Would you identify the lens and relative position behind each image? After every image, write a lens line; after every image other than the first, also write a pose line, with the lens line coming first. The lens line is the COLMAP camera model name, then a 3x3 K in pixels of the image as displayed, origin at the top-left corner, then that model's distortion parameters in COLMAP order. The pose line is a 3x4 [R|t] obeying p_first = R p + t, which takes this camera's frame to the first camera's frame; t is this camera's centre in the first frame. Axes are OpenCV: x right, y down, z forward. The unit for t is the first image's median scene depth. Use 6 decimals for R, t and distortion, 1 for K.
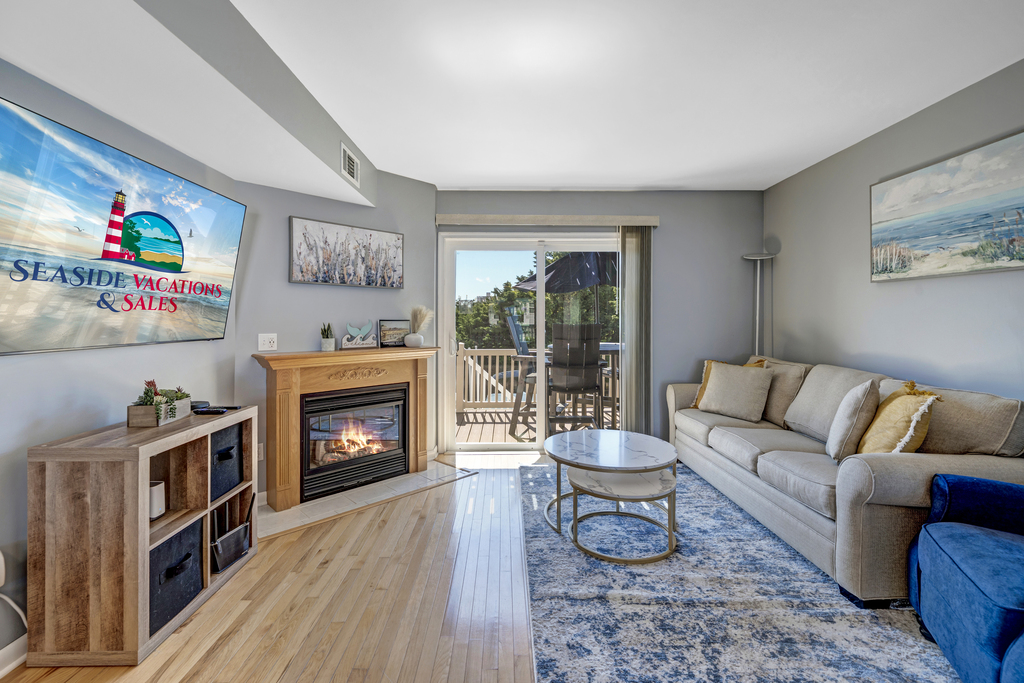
lens RADIAL K [[447.5, 0, 502.3], [0, 447.5, 313.9], [0, 0, 1]] dist [-0.009306, 0.001039]
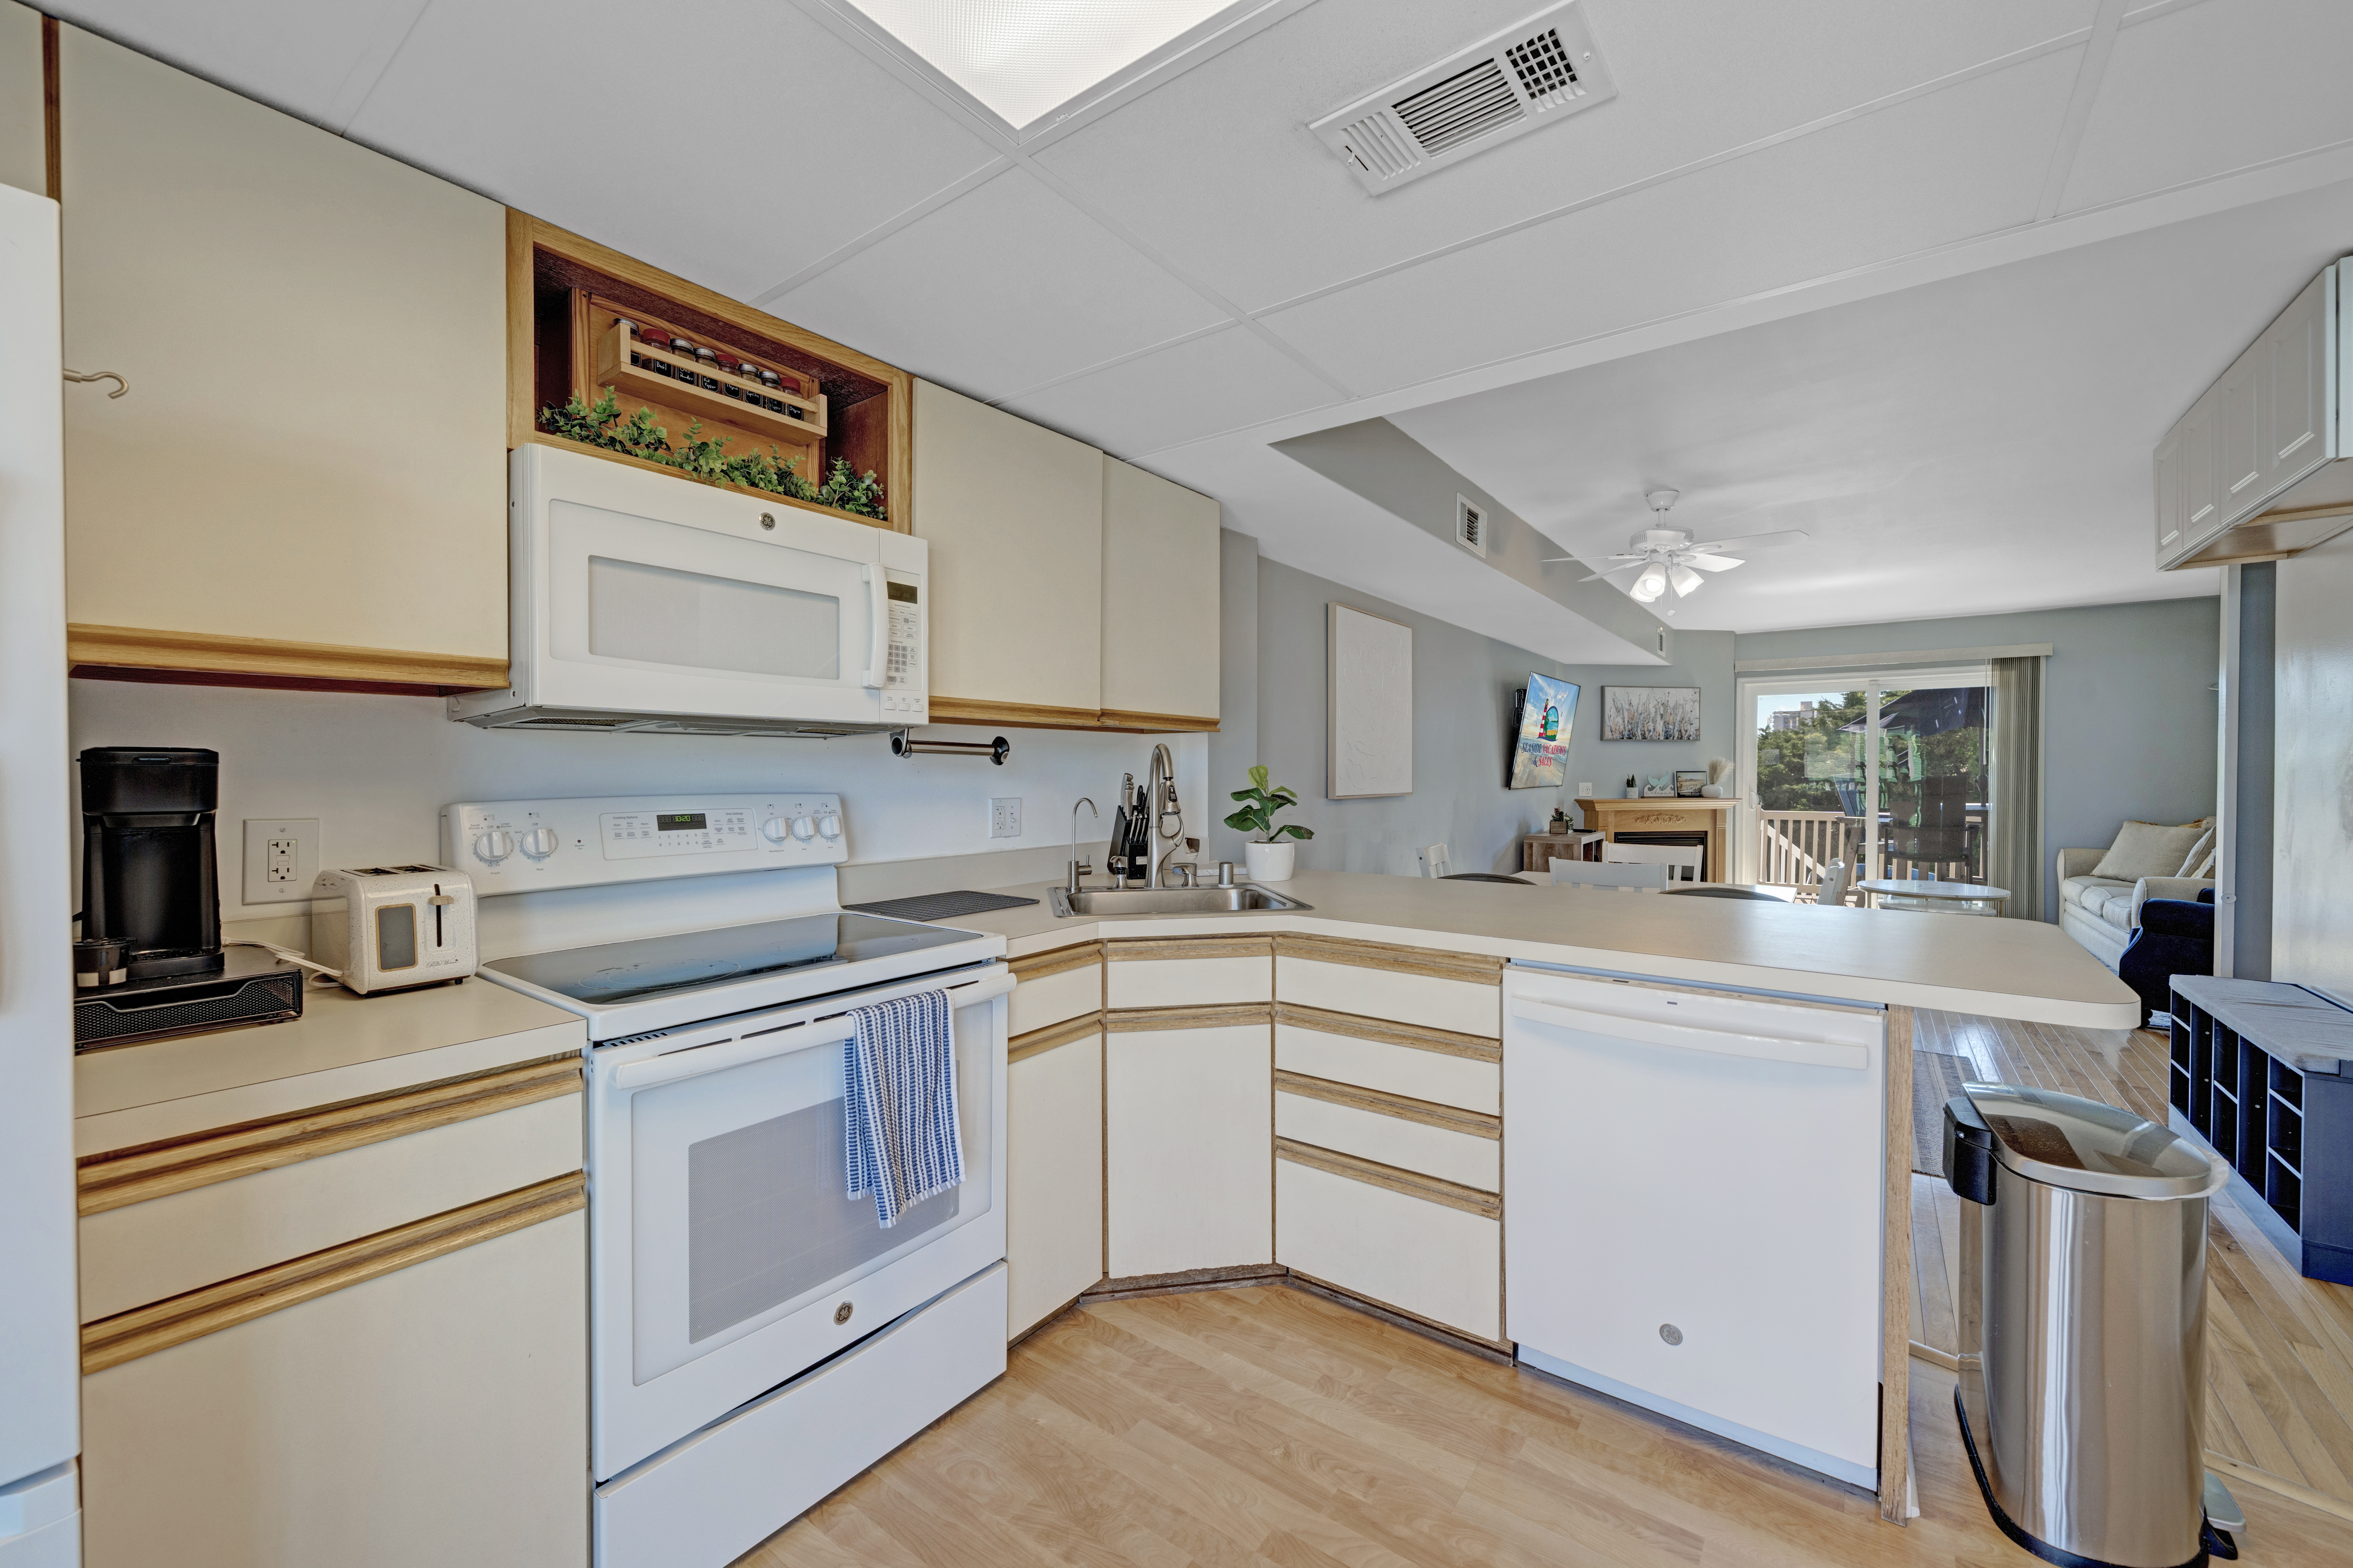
lens RADIAL K [[947.9, 0, 1175.8], [0, 947.9, 788.0], [0, 0, 1]] dist [0.001966, -0.000235]
pose [[0.815820, 0.008386, -0.578246, 0.070897], [0.011152, 0.999481, 0.030230, -0.034250], [0.578199, -0.031111, 0.815303, -1.852665]]
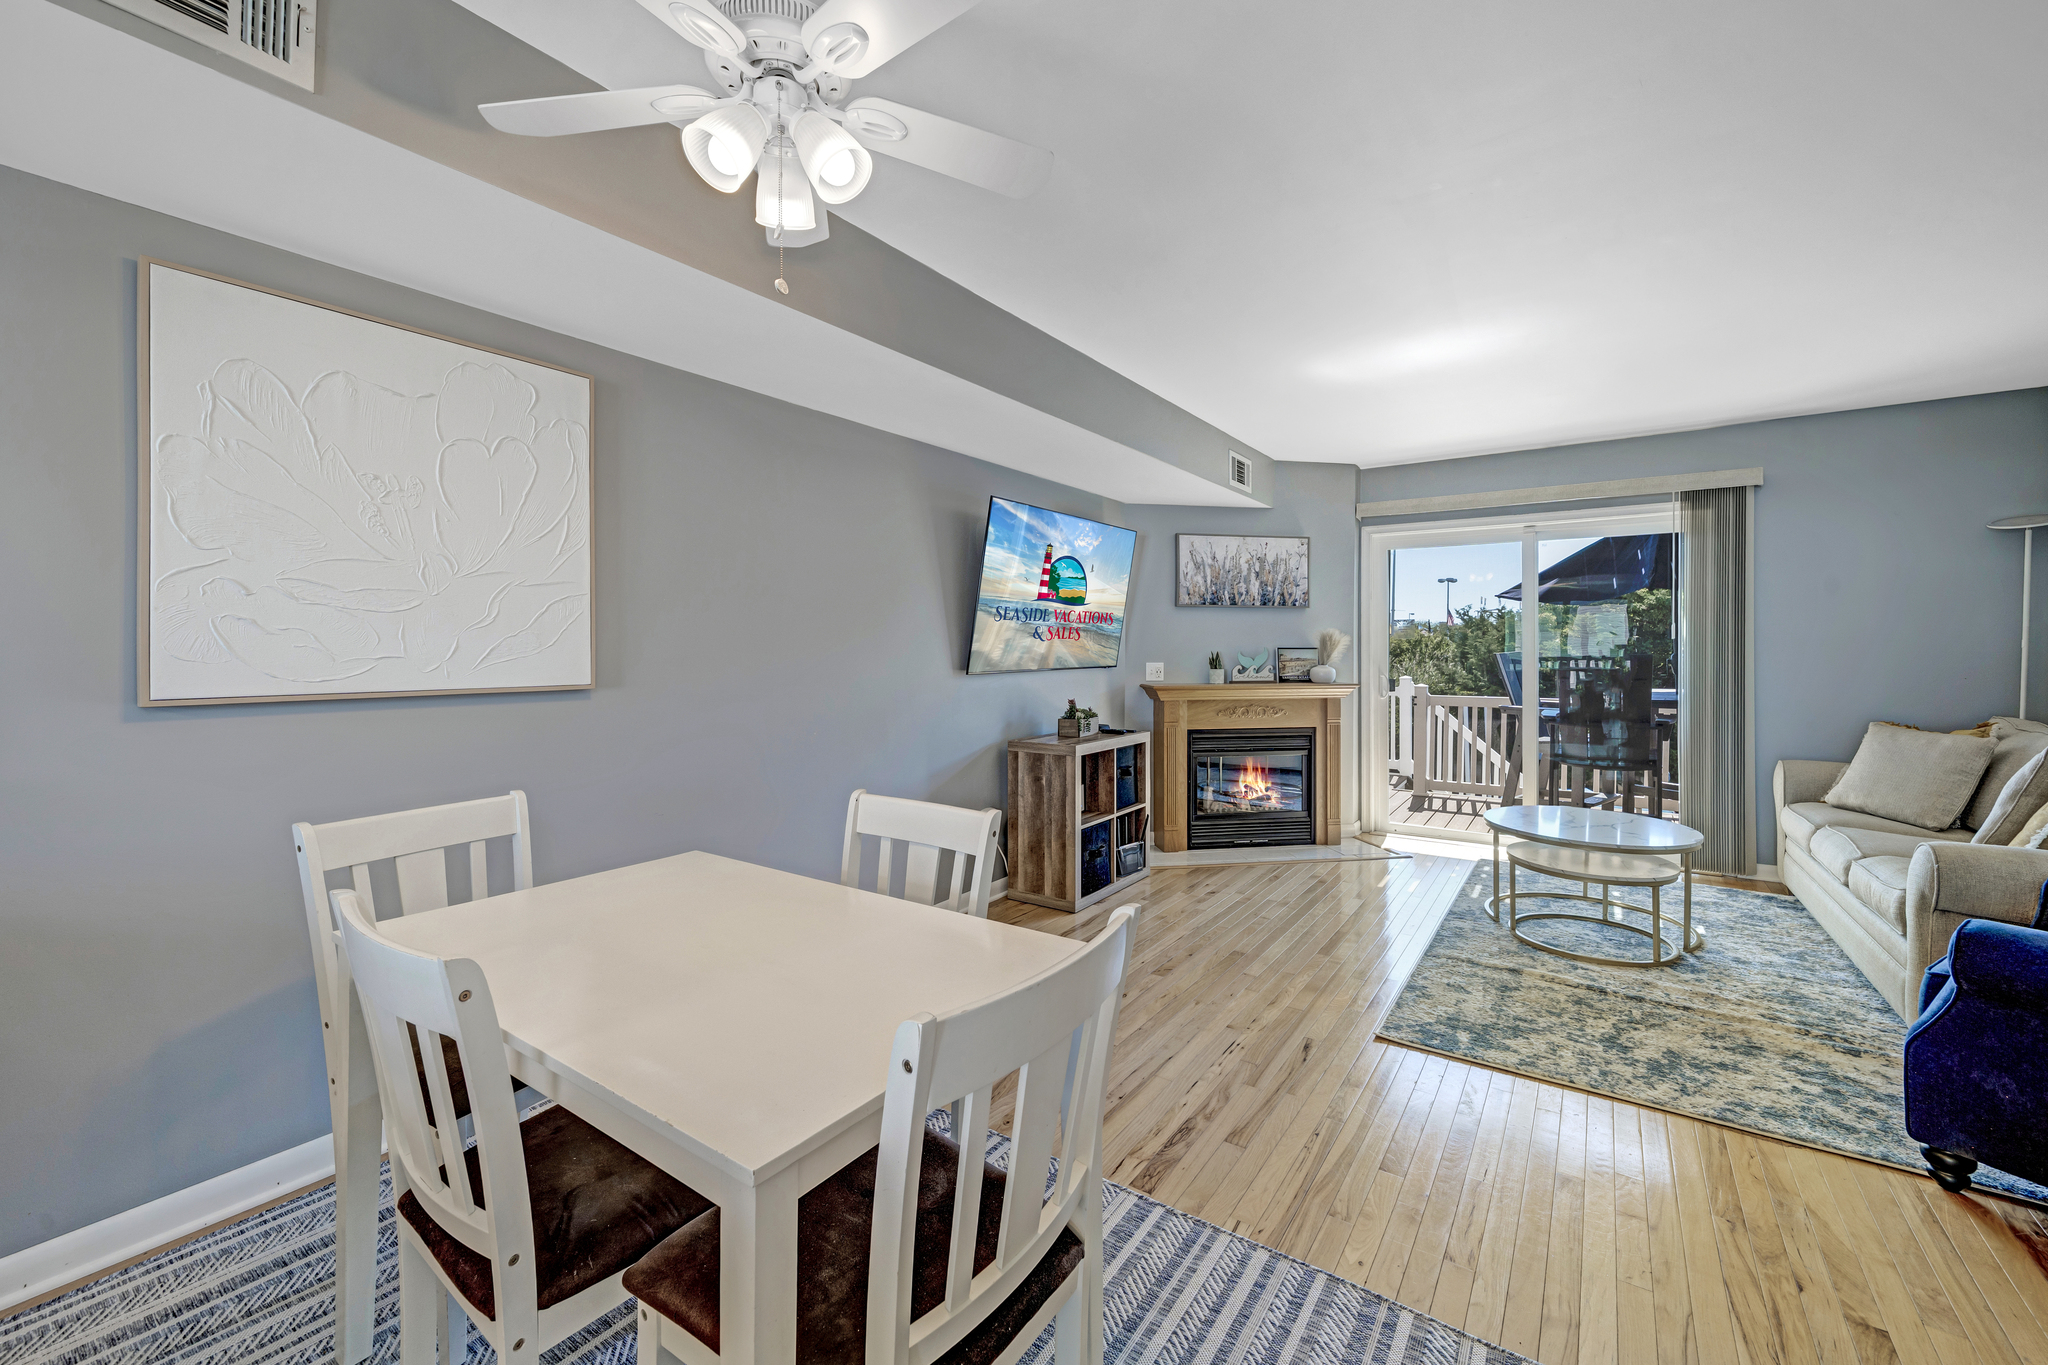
lens RADIAL K [[825.1, 0, 1036.7], [0, 825.1, 647.7], [0, 0, 1]] dist [0.001966, -0.000235]
pose [[0.828127, 0.000628, -0.560539, 0.239145], [0.008373, 0.999874, 0.013491, -0.013162], [0.560477, -0.015865, 0.828018, -0.567966]]
